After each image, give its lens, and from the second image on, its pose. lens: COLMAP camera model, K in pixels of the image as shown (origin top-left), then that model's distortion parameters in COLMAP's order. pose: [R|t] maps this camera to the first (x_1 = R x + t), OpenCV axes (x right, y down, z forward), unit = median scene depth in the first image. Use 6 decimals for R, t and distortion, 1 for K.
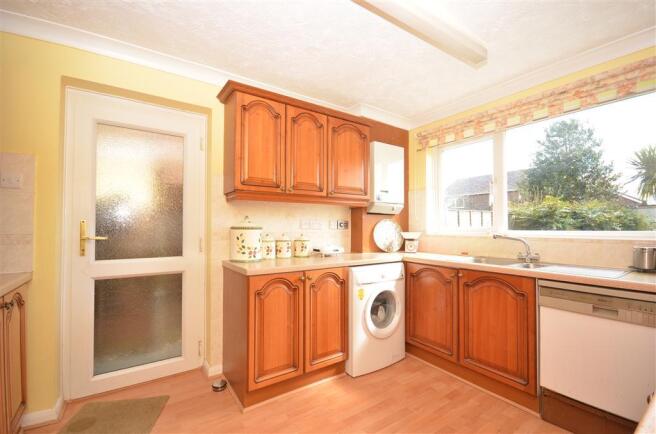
lens RADIAL K [[287.0, 0, 329.3], [0, 287.0, 226.0], [0, 0, 1]] dist [-0.001327, -0.008562]
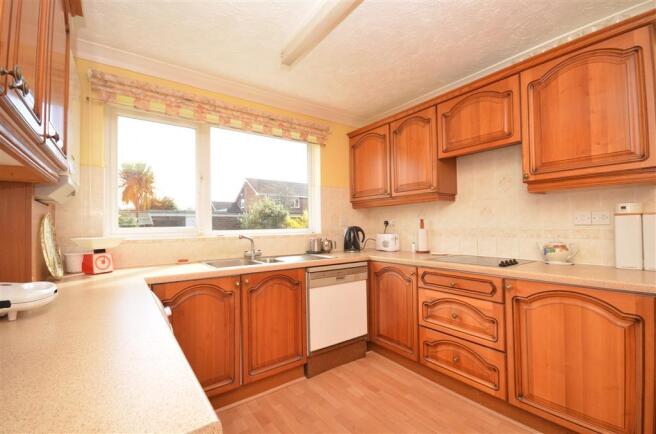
lens RADIAL K [[294.8, 0, 339.5], [0, 294.8, 216.4], [0, 0, 1]] dist [0.000927, 0.000107]
pose [[-0.075407, 0.021162, 0.996928, -0.494568], [0.002511, 0.999776, -0.021033, -0.011709], [-0.997150, 0.000917, -0.075443, 0.808962]]
